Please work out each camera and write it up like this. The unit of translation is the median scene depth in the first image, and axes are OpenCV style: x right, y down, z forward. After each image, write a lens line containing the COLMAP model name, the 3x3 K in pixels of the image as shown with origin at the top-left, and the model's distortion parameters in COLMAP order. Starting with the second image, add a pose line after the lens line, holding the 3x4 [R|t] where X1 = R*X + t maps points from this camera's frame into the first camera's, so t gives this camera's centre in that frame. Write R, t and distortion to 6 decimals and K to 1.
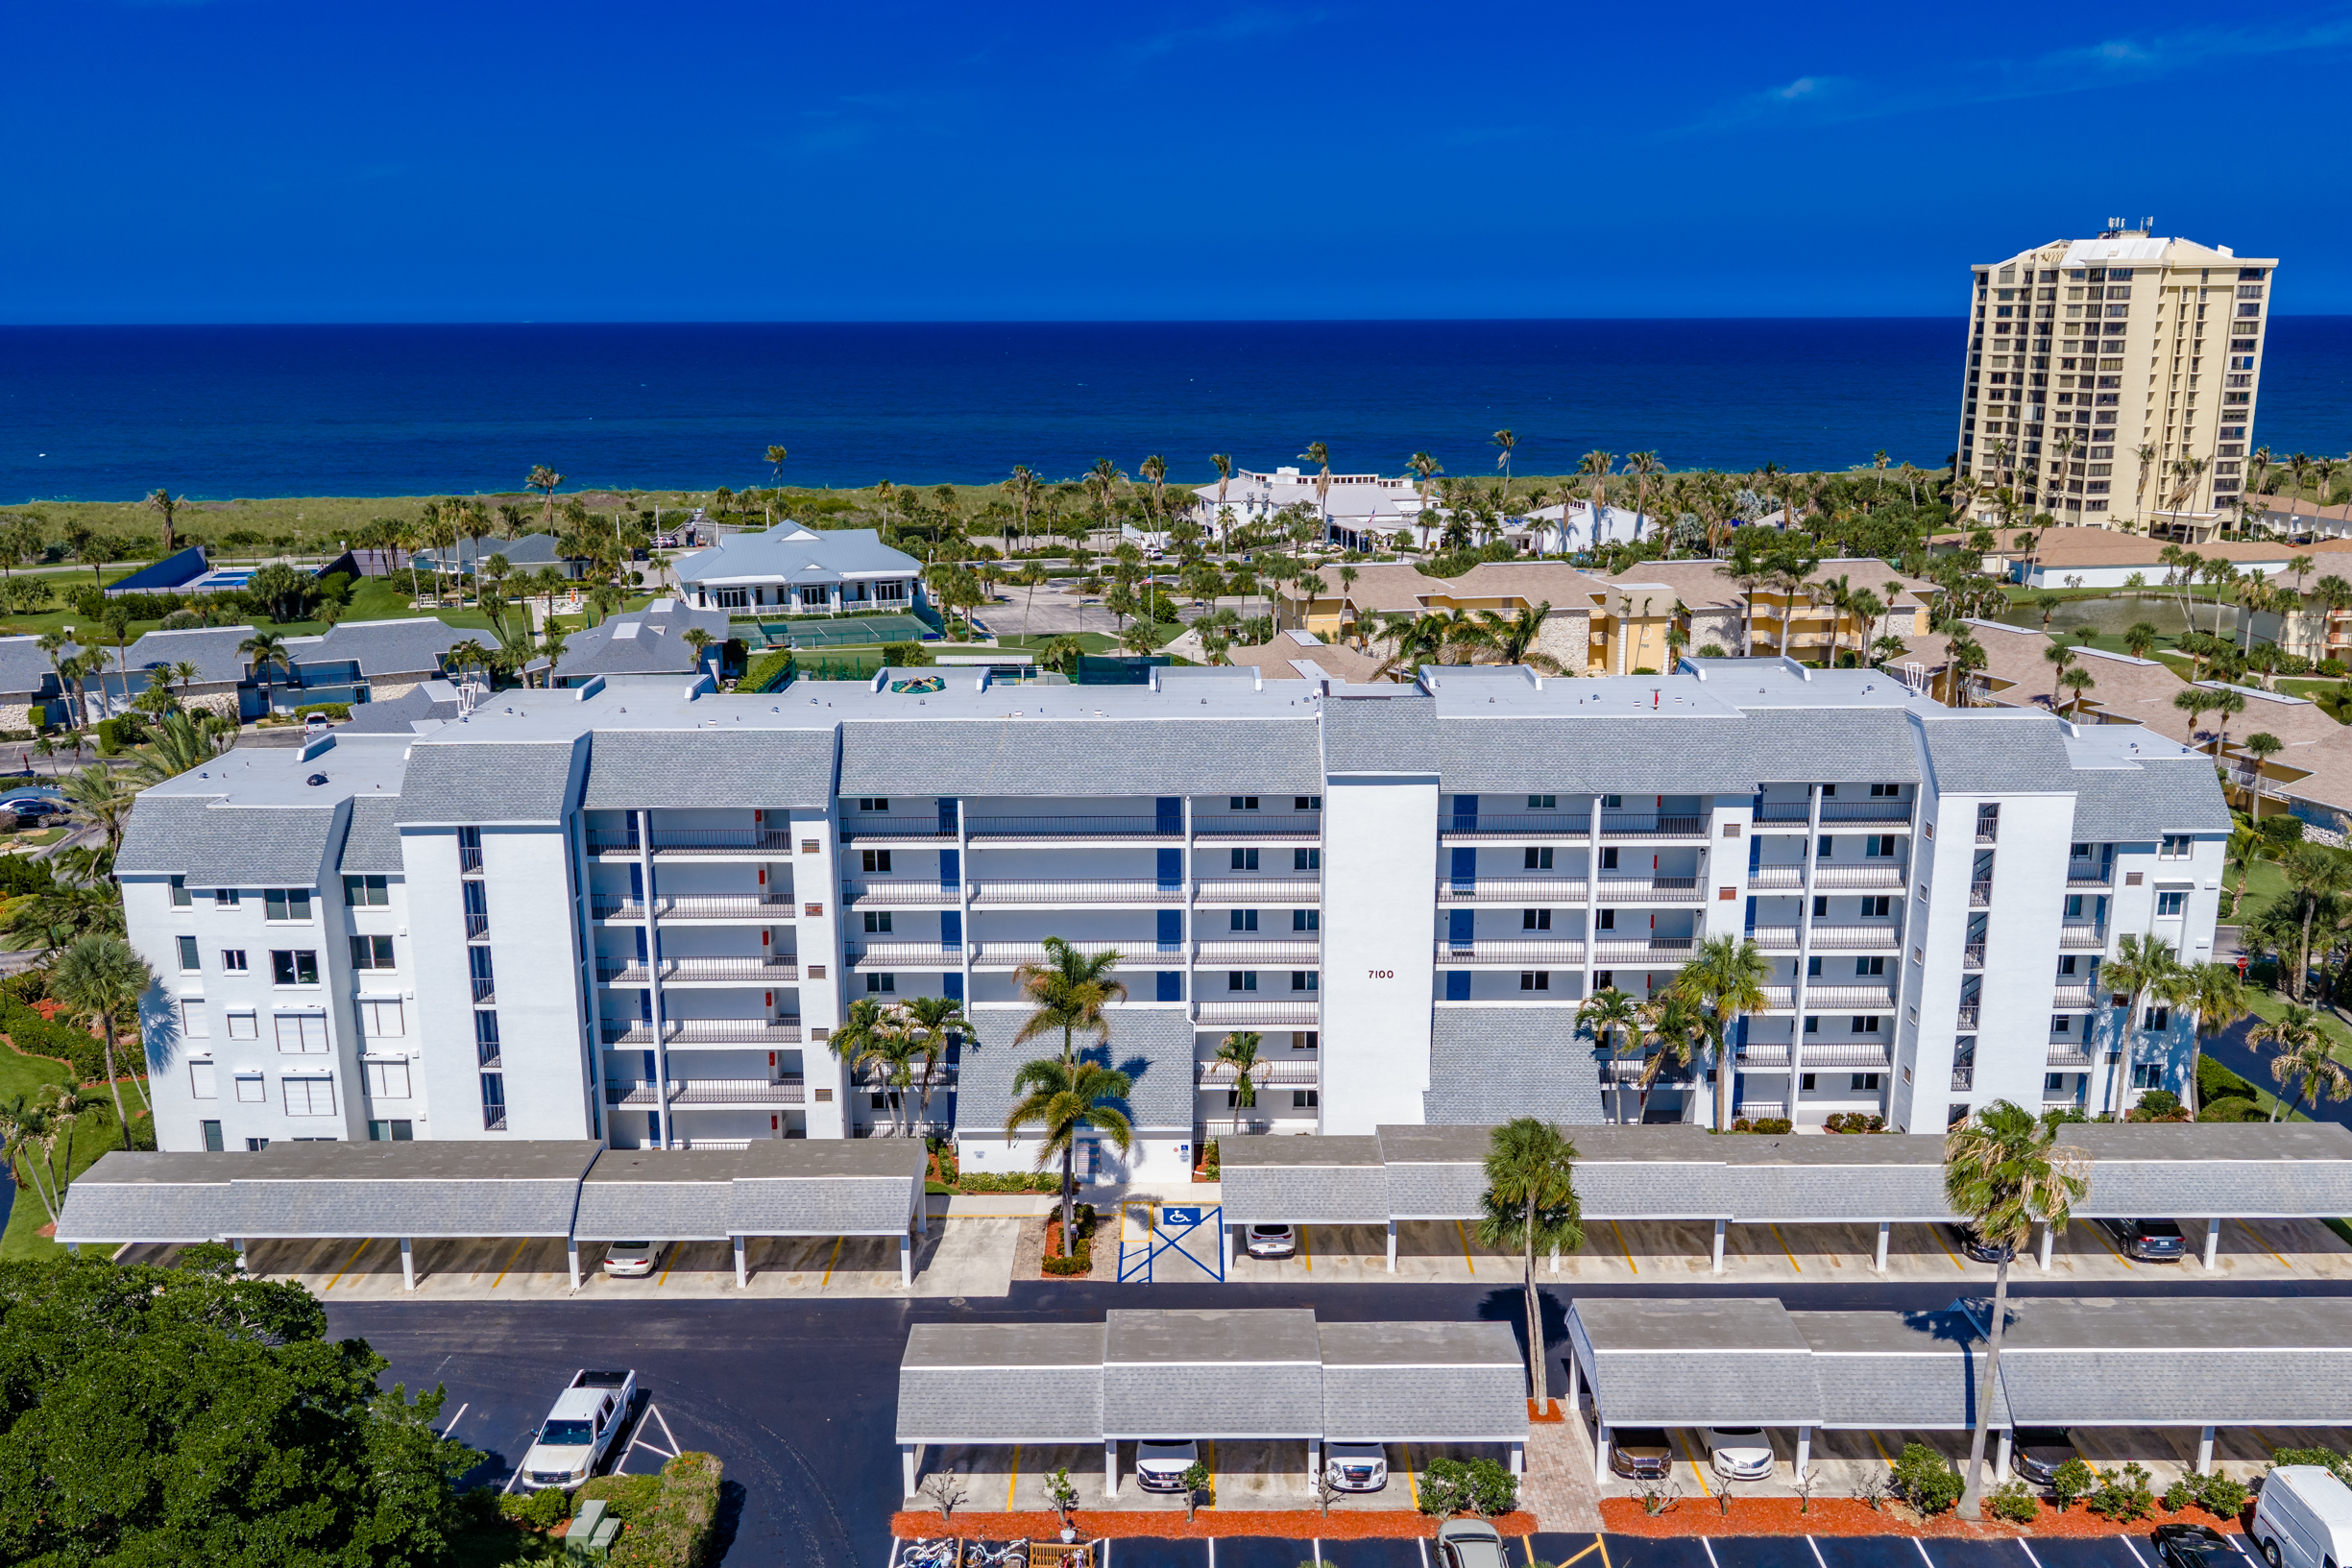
lens RADIAL K [[1959.7, 0, 1177.9], [0, 1959.7, 783.5], [0, 0, 1]] dist [0.011165, -0.012199]
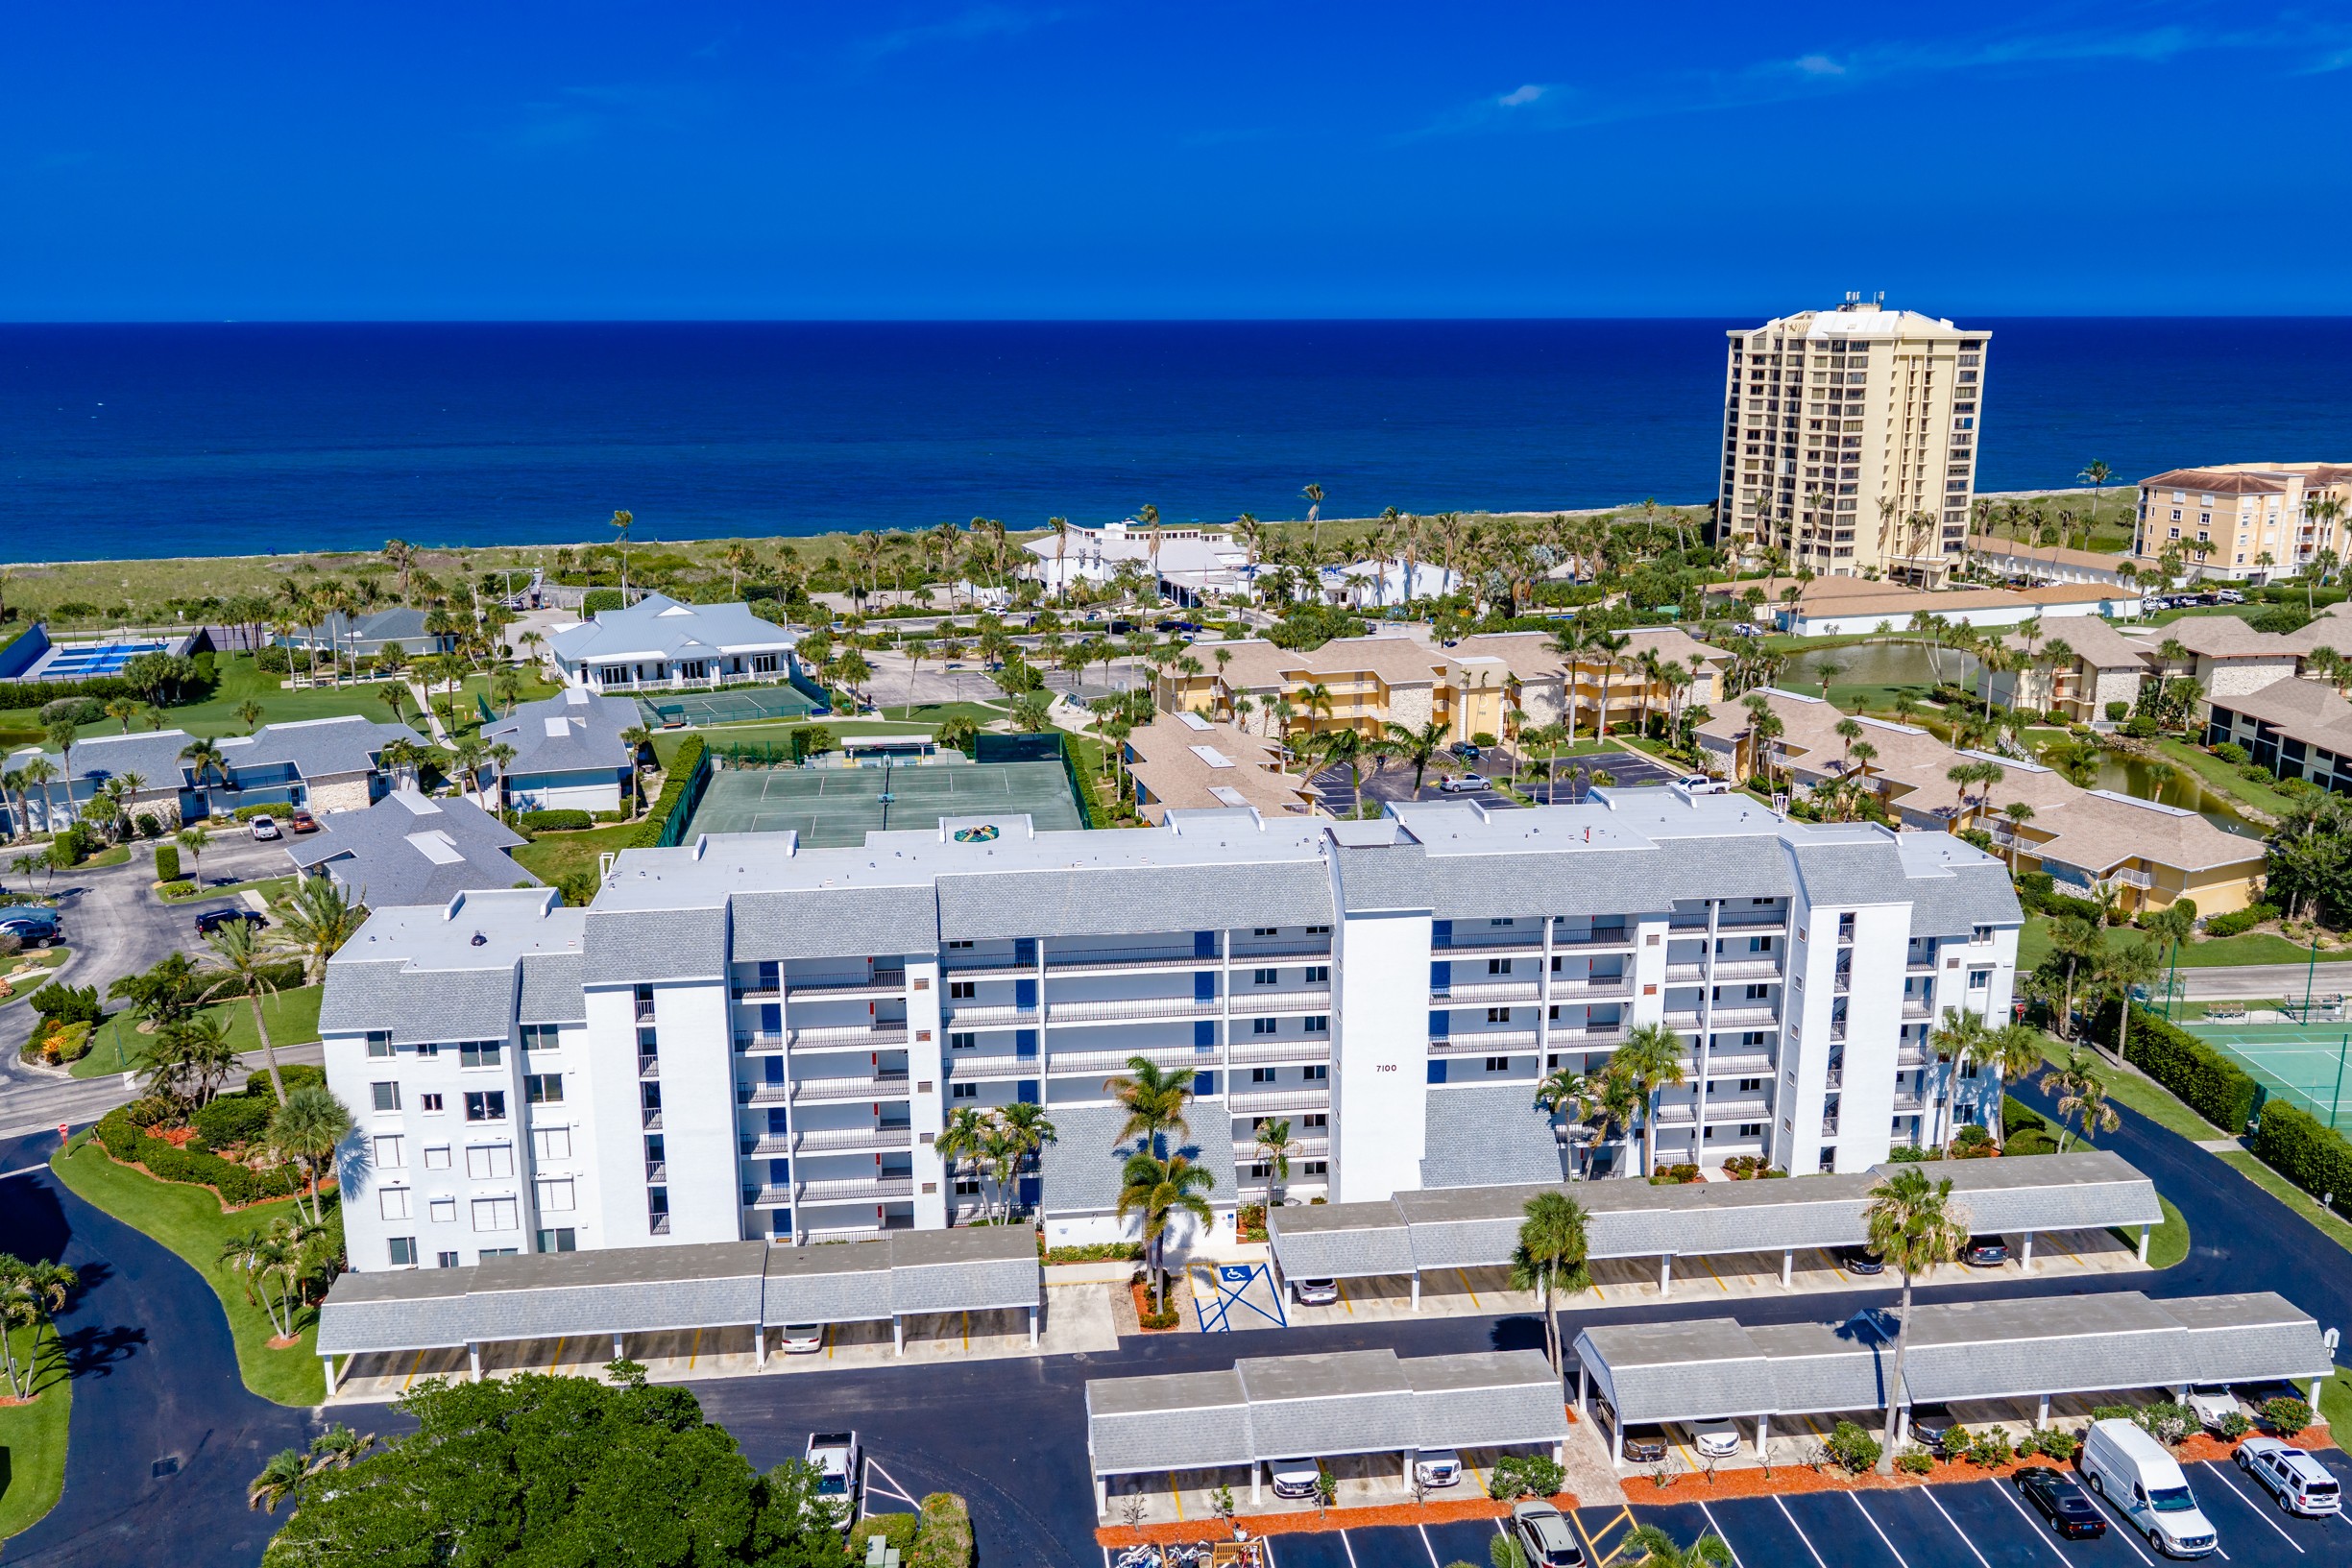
lens RADIAL K [[1959.7, 0, 1177.9], [0, 1959.7, 783.5], [0, 0, 1]] dist [0.011165, -0.012199]
pose [[0.992097, -0.028215, 0.122261, -0.167333], [0.028169, 0.999601, 0.002105, -0.085816], [-0.122271, 0.001356, 0.992496, -0.207239]]
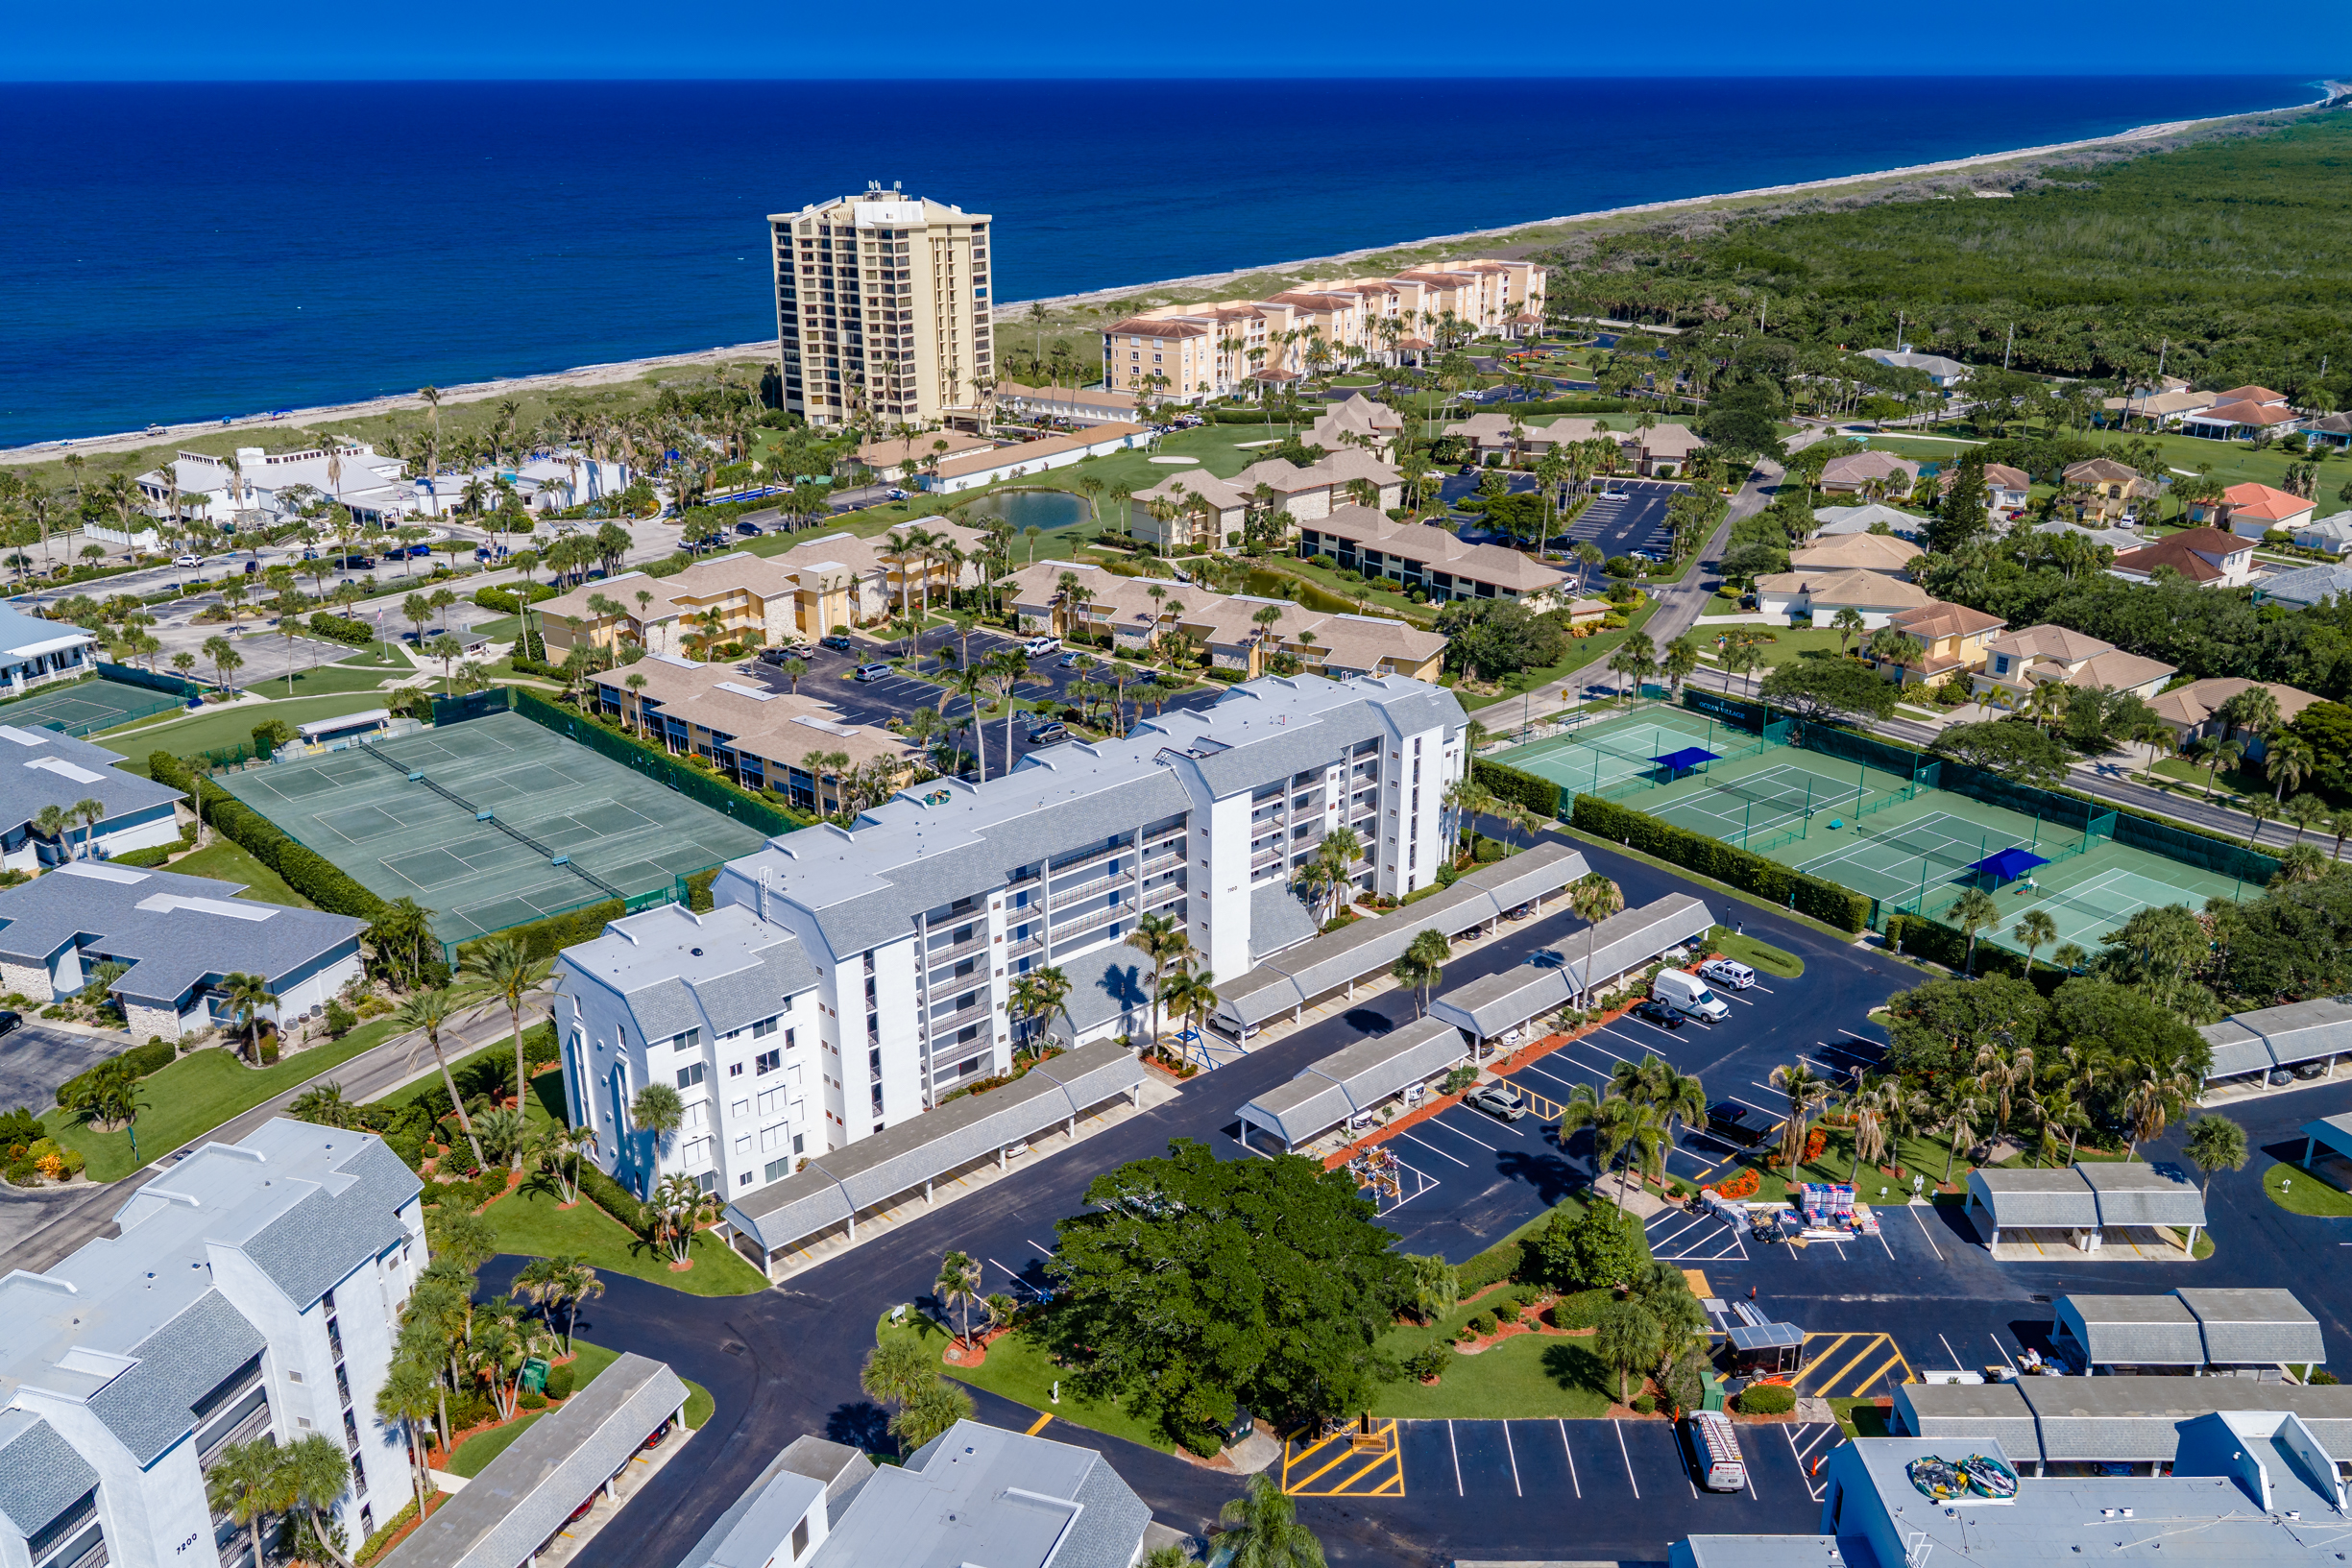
lens RADIAL K [[1953.7, 0, 1180.9], [0, 1953.7, 792.0], [0, 0, 1]] dist [0.041746, -0.099148]
pose [[0.728953, -0.234866, 0.643013, -1.136518], [0.158633, 0.971690, 0.175084, -0.339164], [-0.665931, -0.025625, 0.745574, -0.419780]]
